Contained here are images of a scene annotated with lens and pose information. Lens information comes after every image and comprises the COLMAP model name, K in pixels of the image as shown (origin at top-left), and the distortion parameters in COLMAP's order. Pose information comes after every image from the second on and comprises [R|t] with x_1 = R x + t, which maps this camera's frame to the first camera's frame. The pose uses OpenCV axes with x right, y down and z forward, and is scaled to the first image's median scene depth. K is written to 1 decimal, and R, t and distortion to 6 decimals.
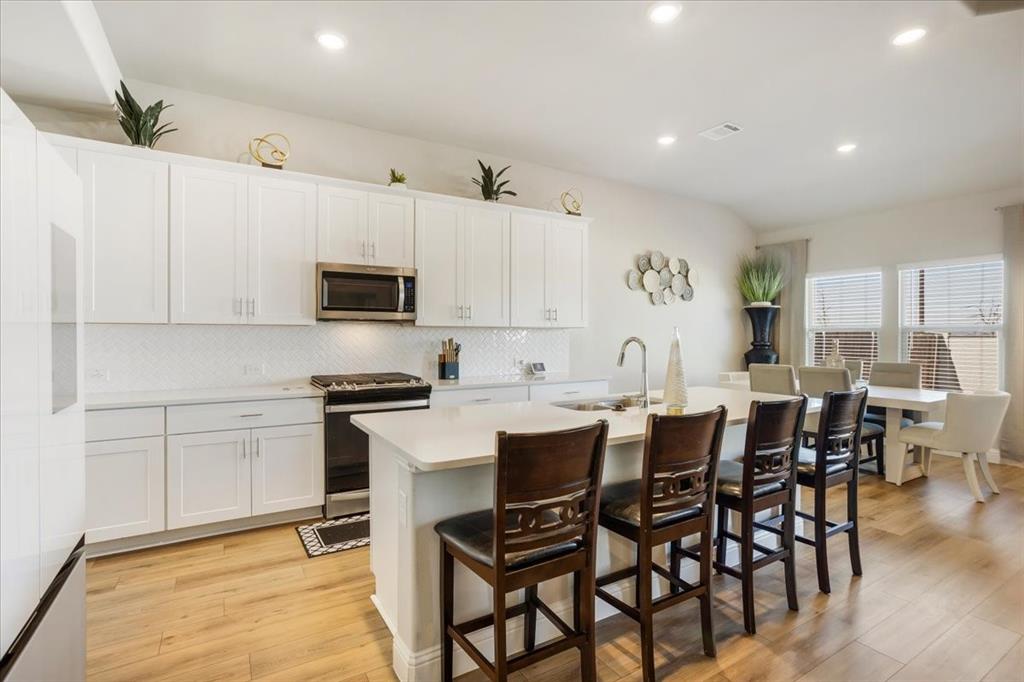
lens RADIAL K [[490.5, 0, 509.8], [0, 490.5, 339.8], [0, 0, 1]] dist [-0.016063, 0.000921]
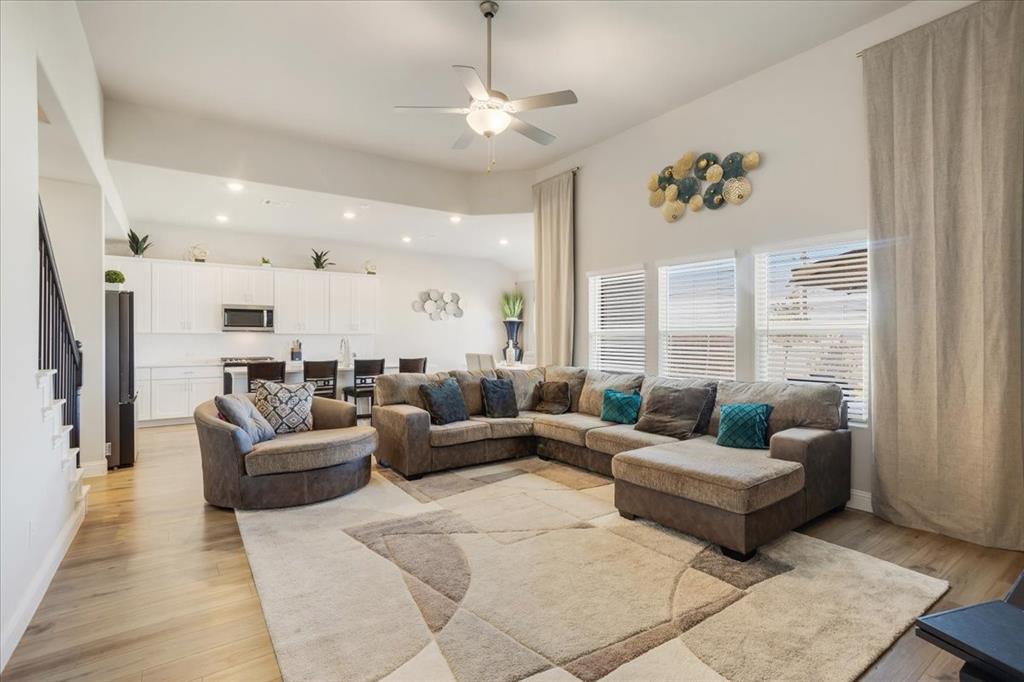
lens RADIAL K [[490.5, 0, 516.1], [0, 490.5, 337.4], [0, 0, 1]] dist [-0.016063, 0.000921]
pose [[0.997544, -0.001358, 0.070034, 0.621872], [0.001741, 0.999984, -0.005411, 0.001100], [-0.070025, 0.005519, 0.997530, -1.025381]]
